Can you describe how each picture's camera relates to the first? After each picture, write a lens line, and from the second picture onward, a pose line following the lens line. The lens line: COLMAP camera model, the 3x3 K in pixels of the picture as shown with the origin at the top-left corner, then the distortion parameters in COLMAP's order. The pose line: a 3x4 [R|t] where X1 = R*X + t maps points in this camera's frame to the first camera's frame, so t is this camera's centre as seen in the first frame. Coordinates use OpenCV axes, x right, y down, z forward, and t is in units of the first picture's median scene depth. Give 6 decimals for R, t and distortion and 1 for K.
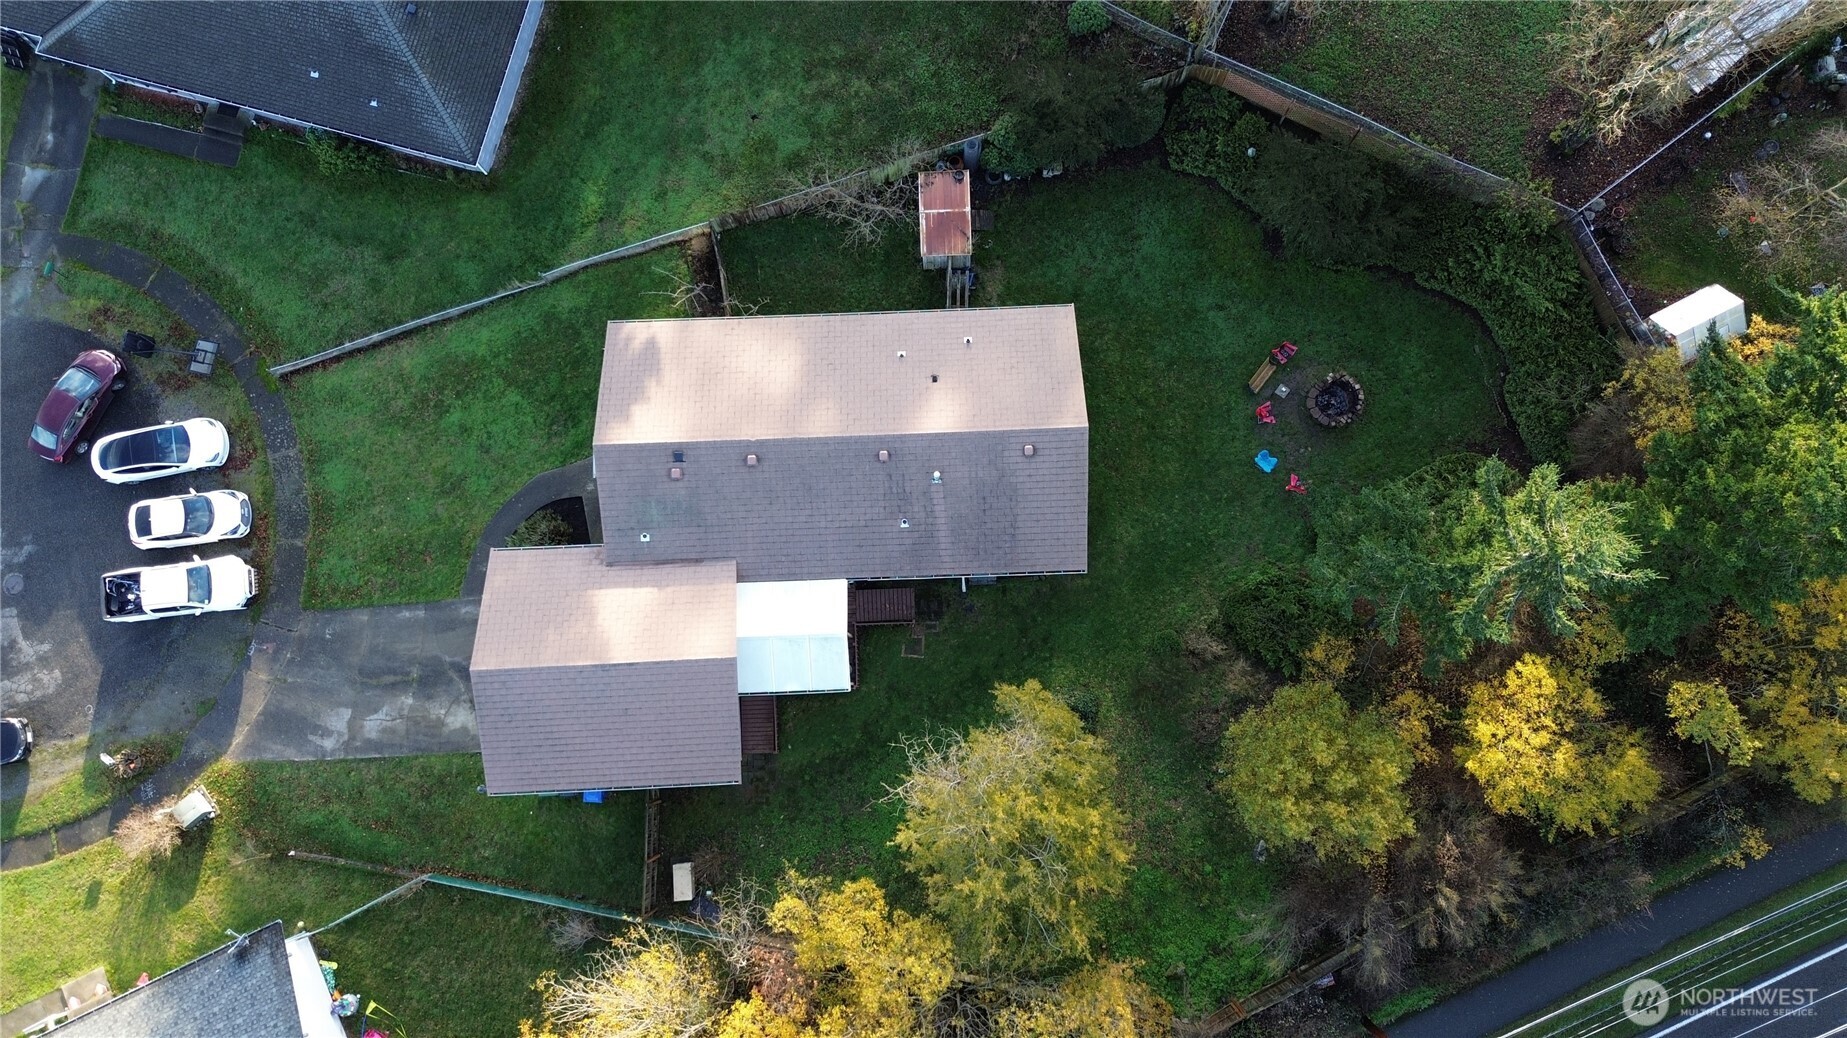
lens RADIAL K [[1303.3, 0, 919.8], [0, 1303.3, 512.4], [0, 0, 1]] dist [0.057106, -0.049796]
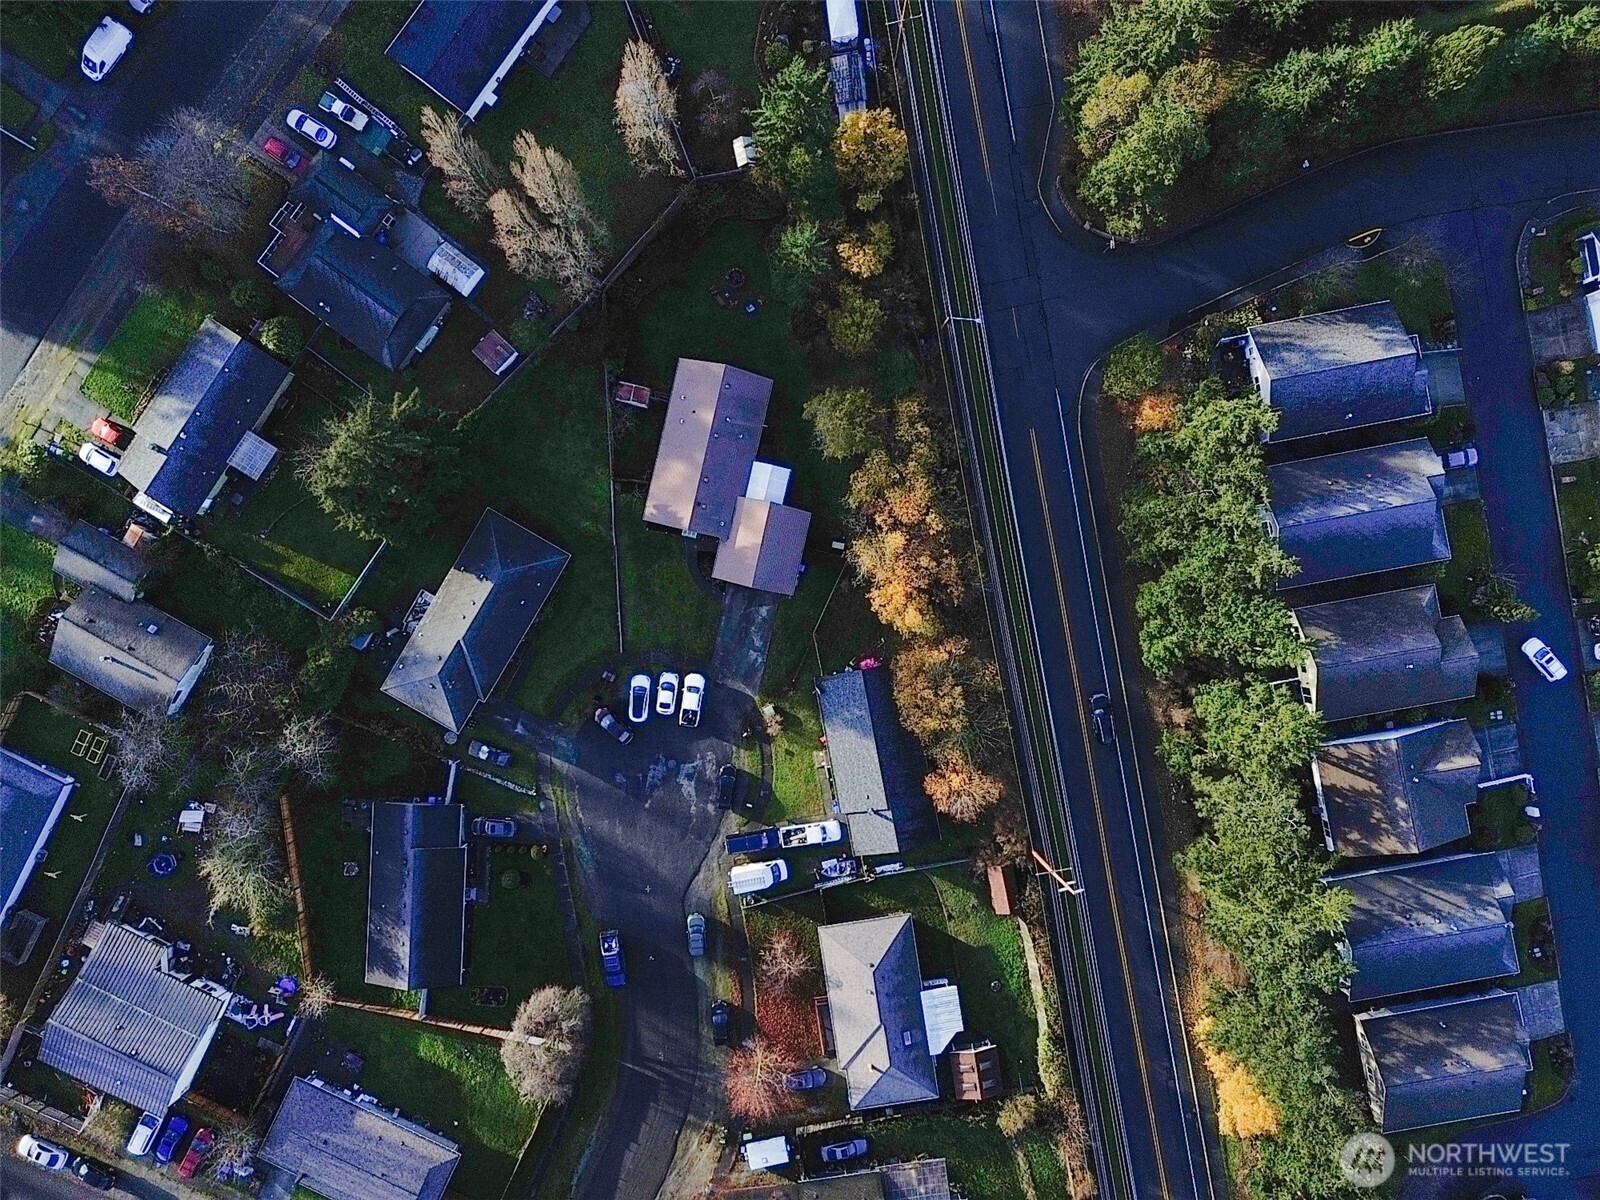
lens RADIAL K [[1127.3, 0, 805.5], [0, 1127.3, 602.4], [0, 0, 1]] dist [0.058027, -0.046816]
pose [[0.259559, -0.965410, 0.024750, -0.380406], [0.955752, 0.260467, 0.136728, -0.096369], [-0.138445, -0.011834, 0.990299, -1.456575]]
